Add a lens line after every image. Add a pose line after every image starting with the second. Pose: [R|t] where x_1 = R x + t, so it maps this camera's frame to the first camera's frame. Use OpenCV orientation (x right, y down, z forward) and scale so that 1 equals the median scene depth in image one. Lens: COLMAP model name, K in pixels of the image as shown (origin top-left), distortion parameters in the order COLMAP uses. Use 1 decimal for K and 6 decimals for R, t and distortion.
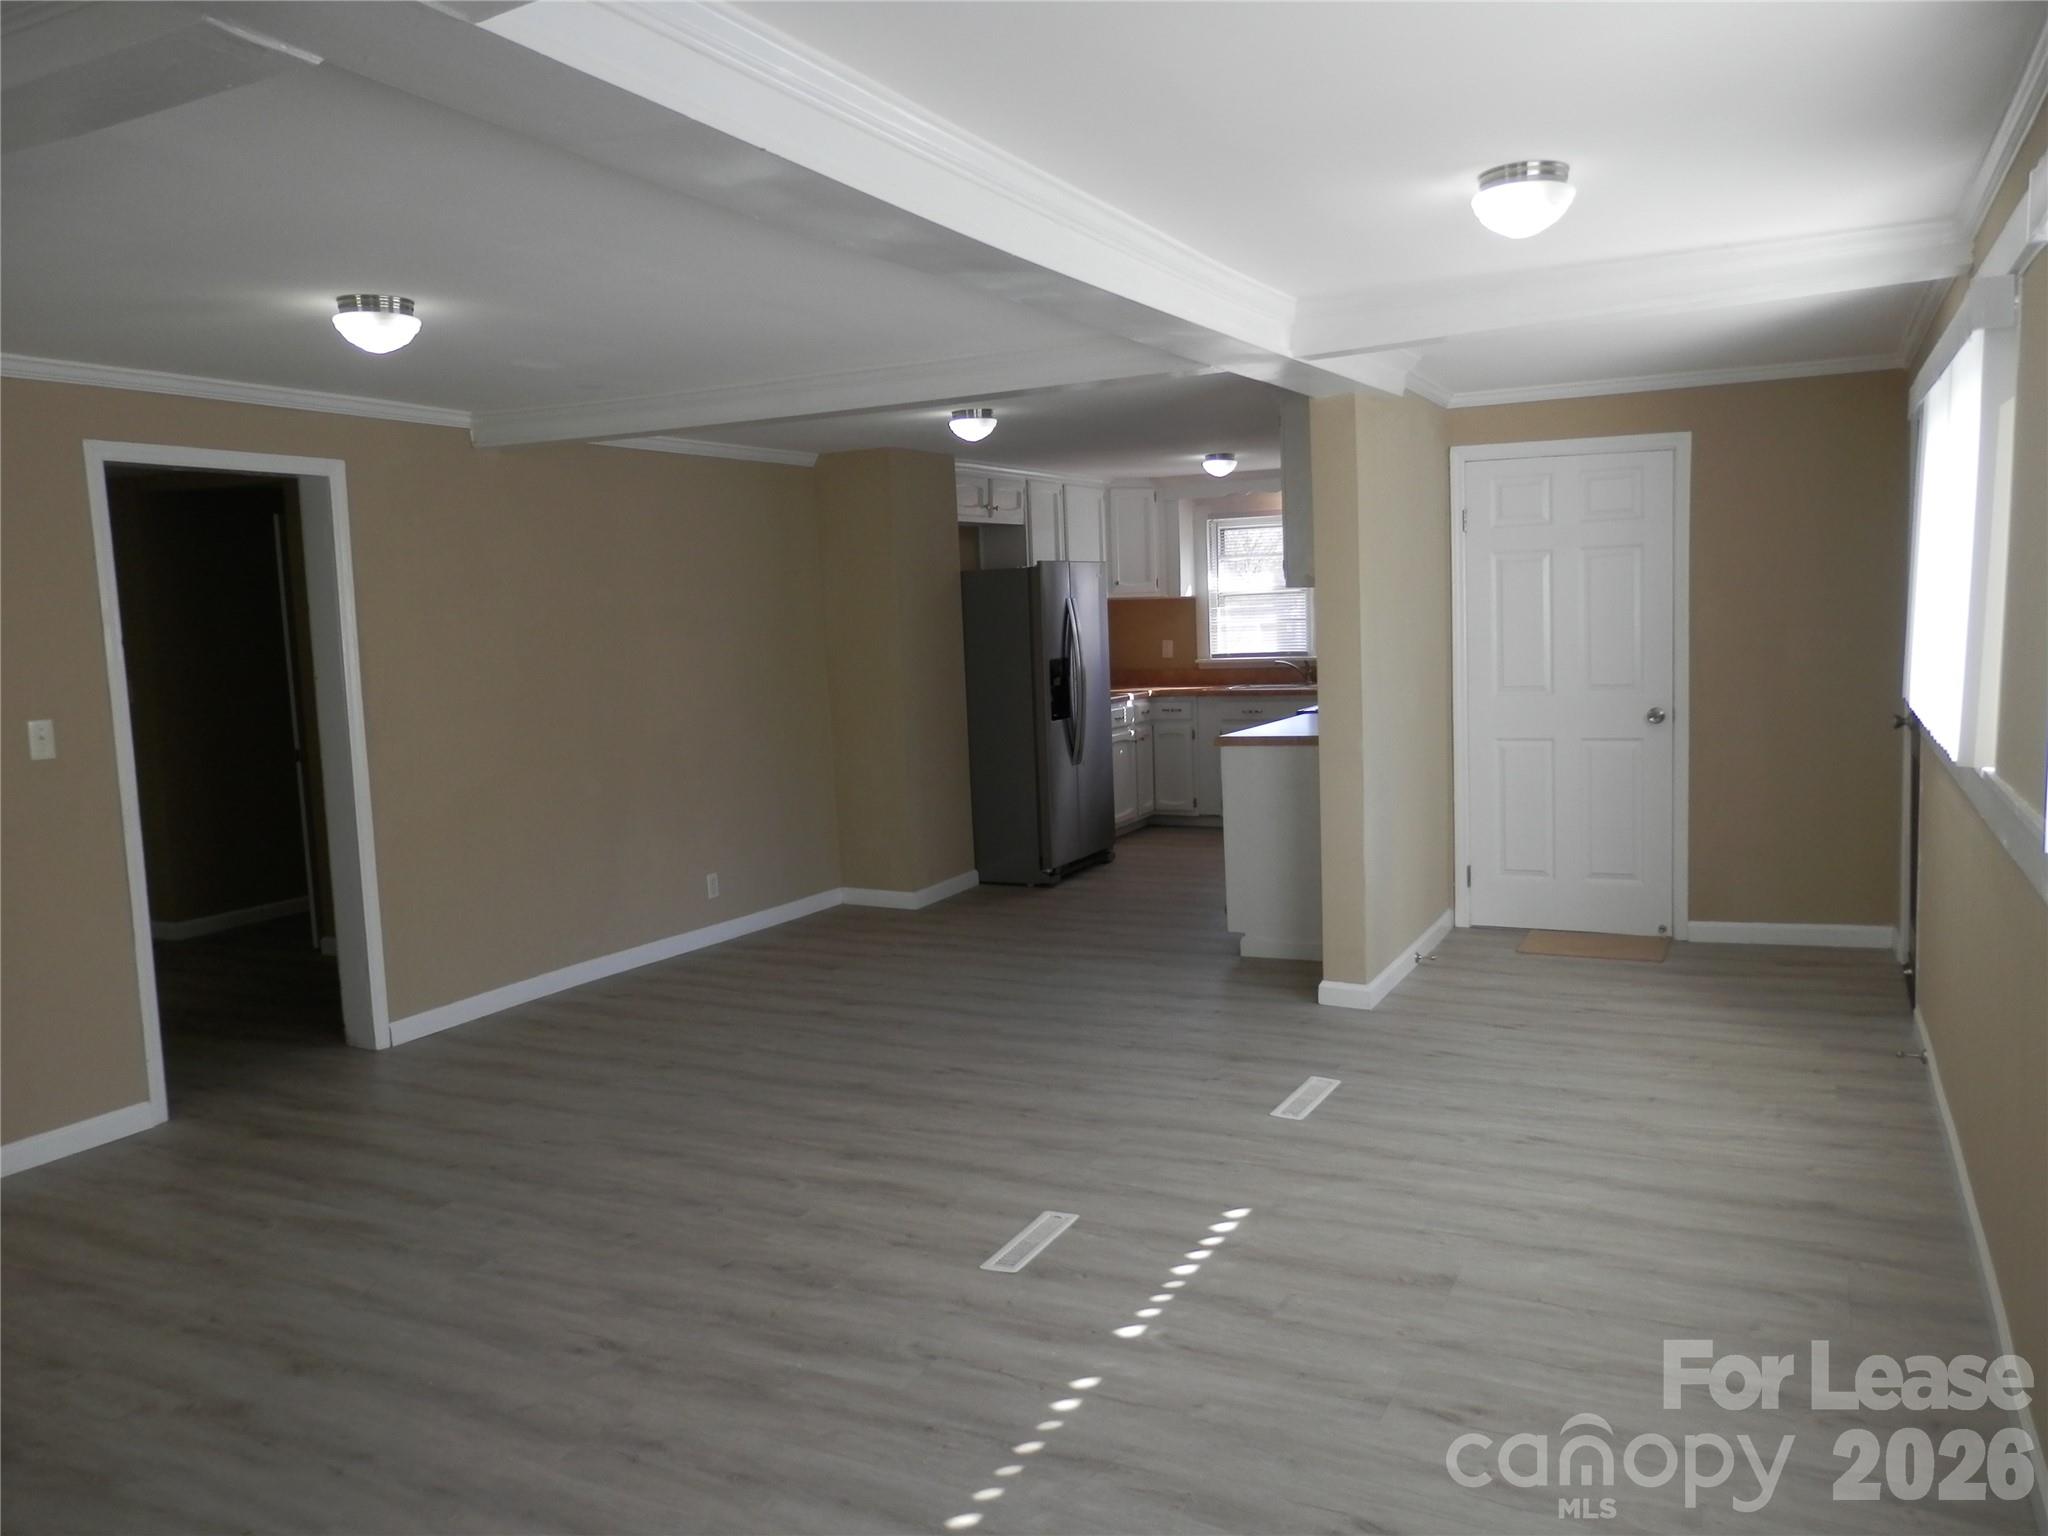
lens RADIAL K [[1523.6, 0, 1044.7], [0, 1523.6, 777.7], [0, 0, 1]] dist [0.010180, 0.001151]
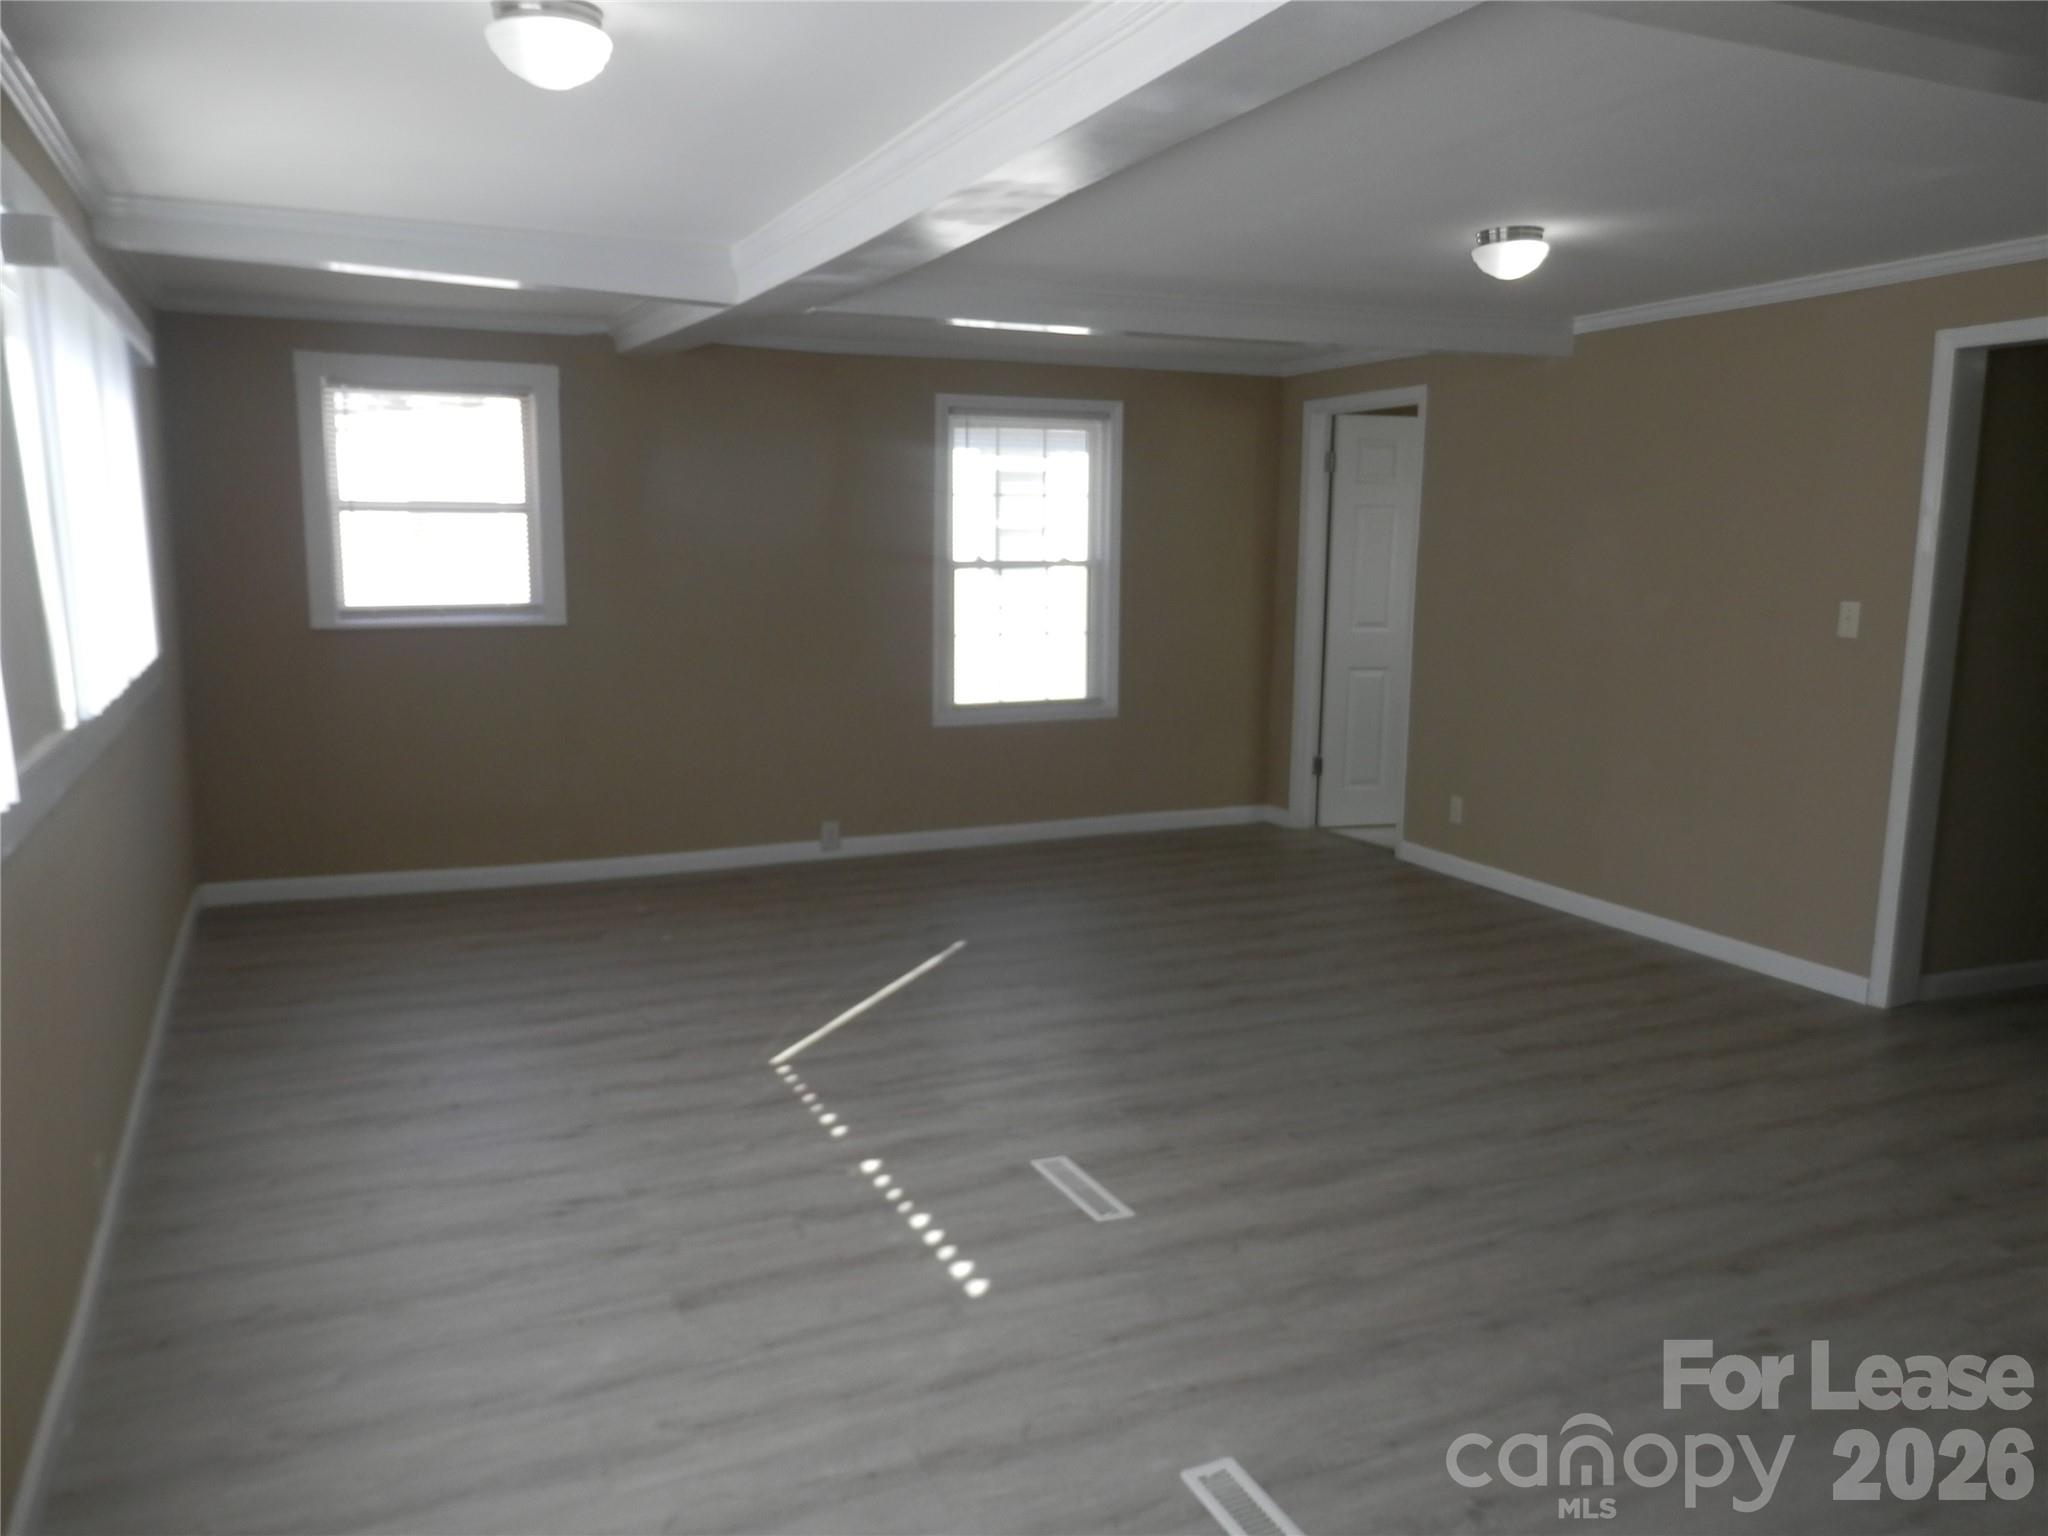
lens RADIAL K [[1523.6, 0, 1011.8], [0, 1523.6, 775.1], [0, 0, 1]] dist [0.010180, 0.001151]
pose [[-0.630087, 0.154914, -0.760915, 0.616710], [-0.066061, 0.965652, 0.251299, -0.162818], [0.773710, 0.208607, -0.598211, 1.289924]]
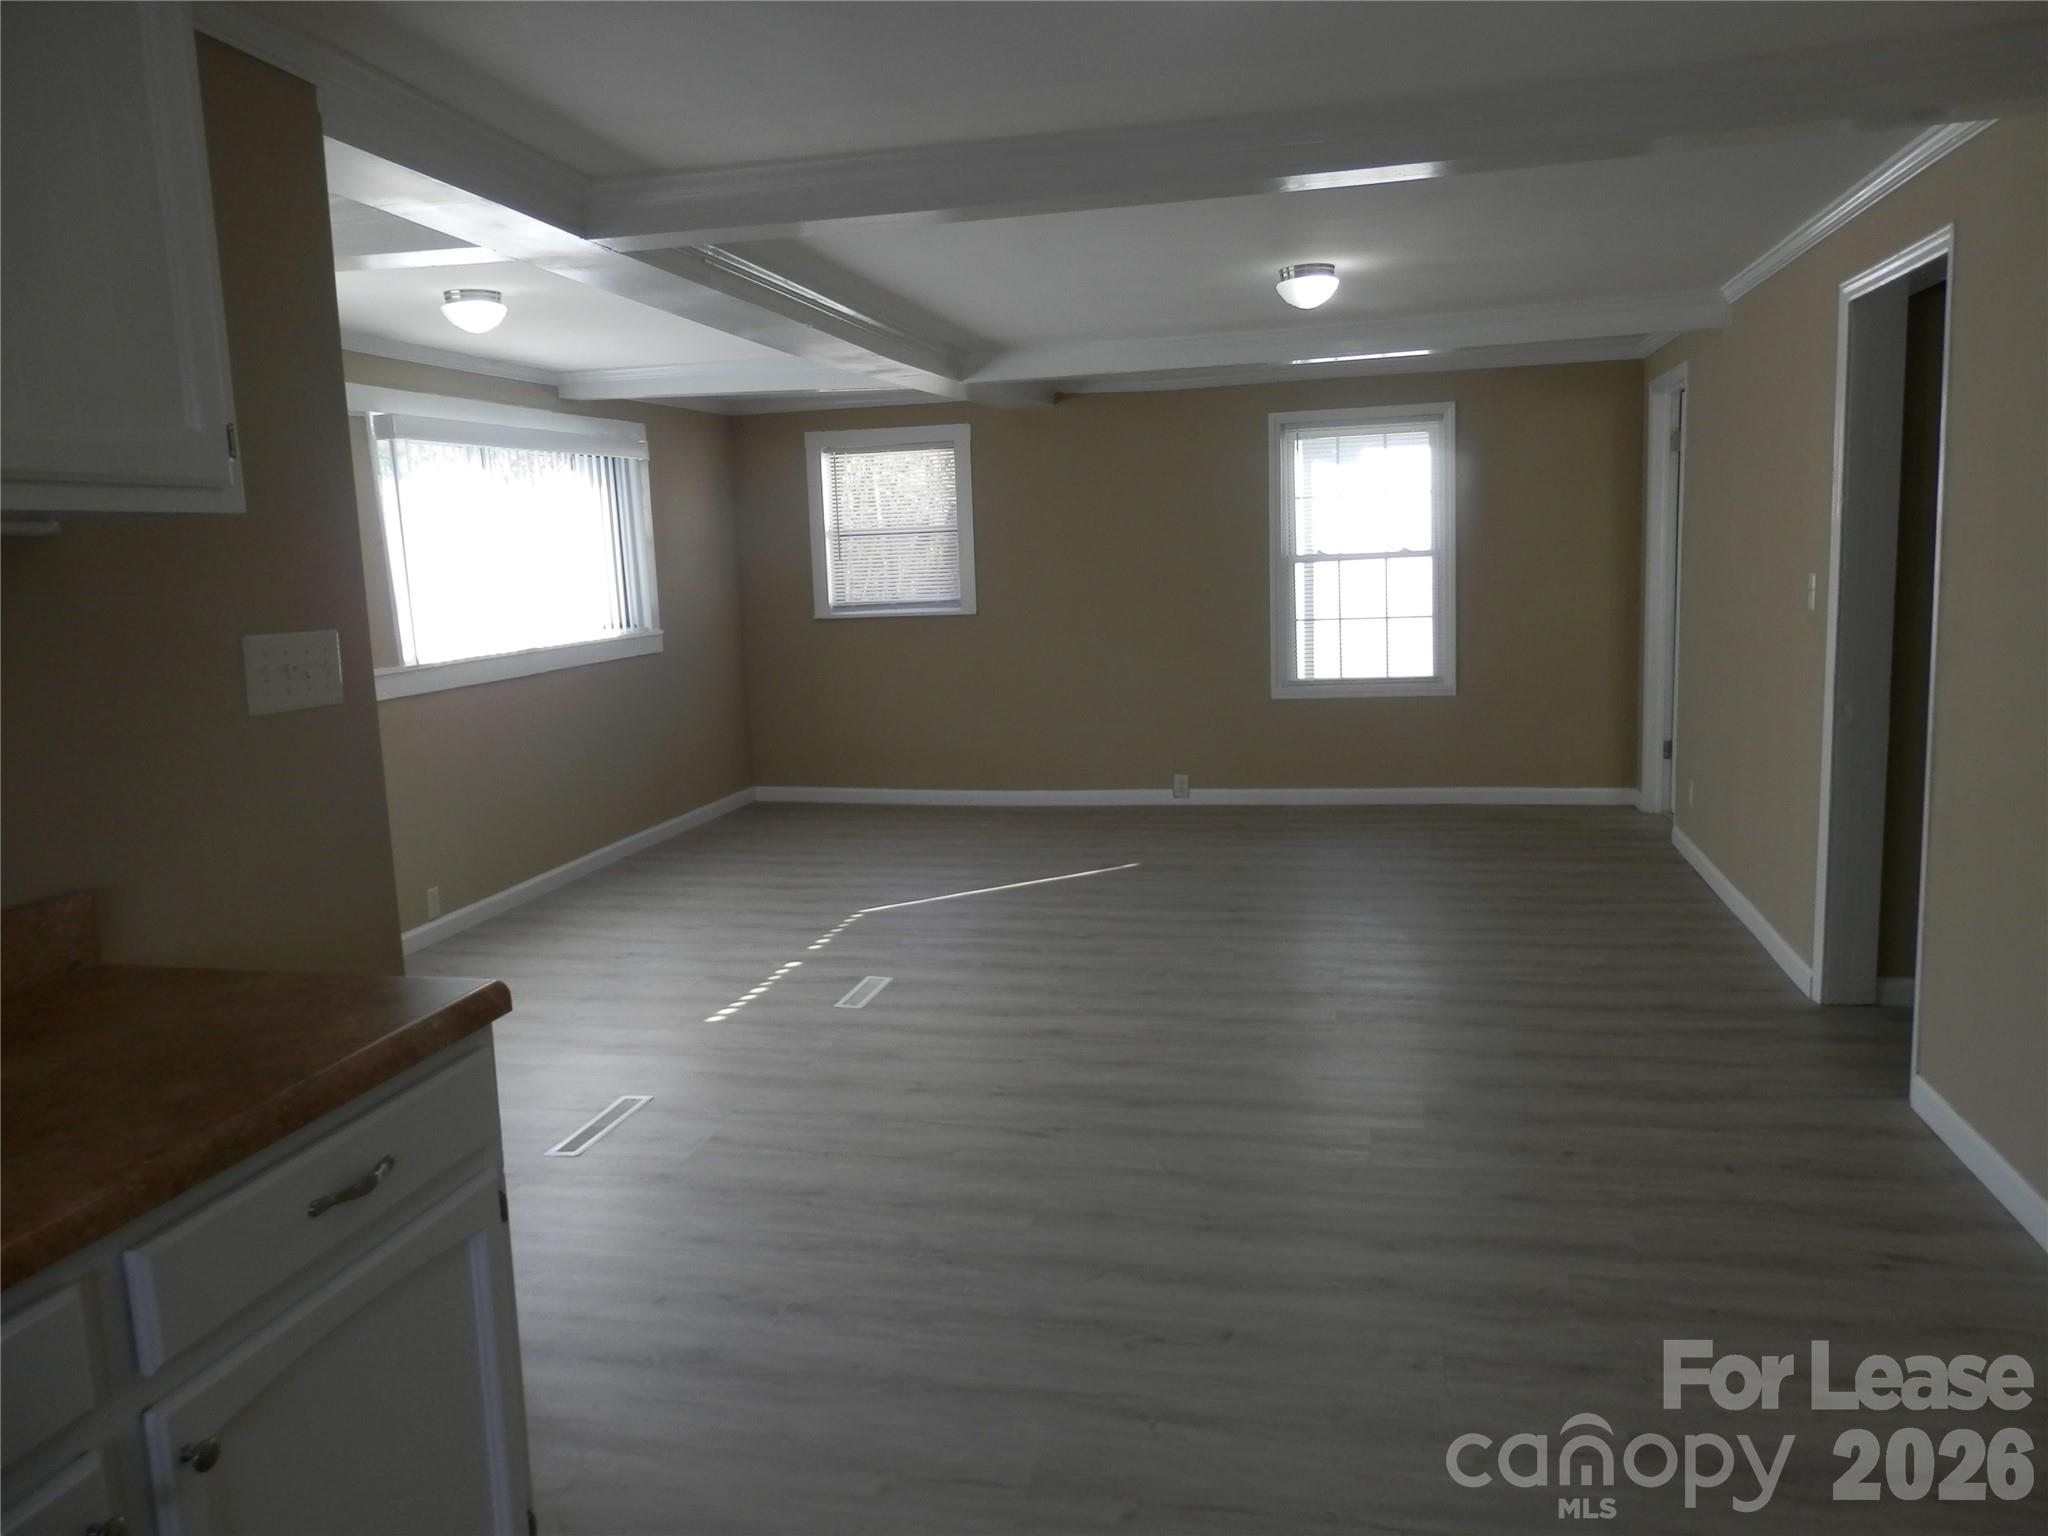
lens RADIAL K [[1523.6, 0, 1028.2], [0, 1523.6, 762.1], [0, 0, 1]] dist [0.010180, 0.001151]
pose [[-0.970853, 0.107214, -0.214359, 0.108770], [0.051146, 0.966444, 0.251733, -0.216555], [0.234156, 0.233432, -0.943759, 2.007018]]
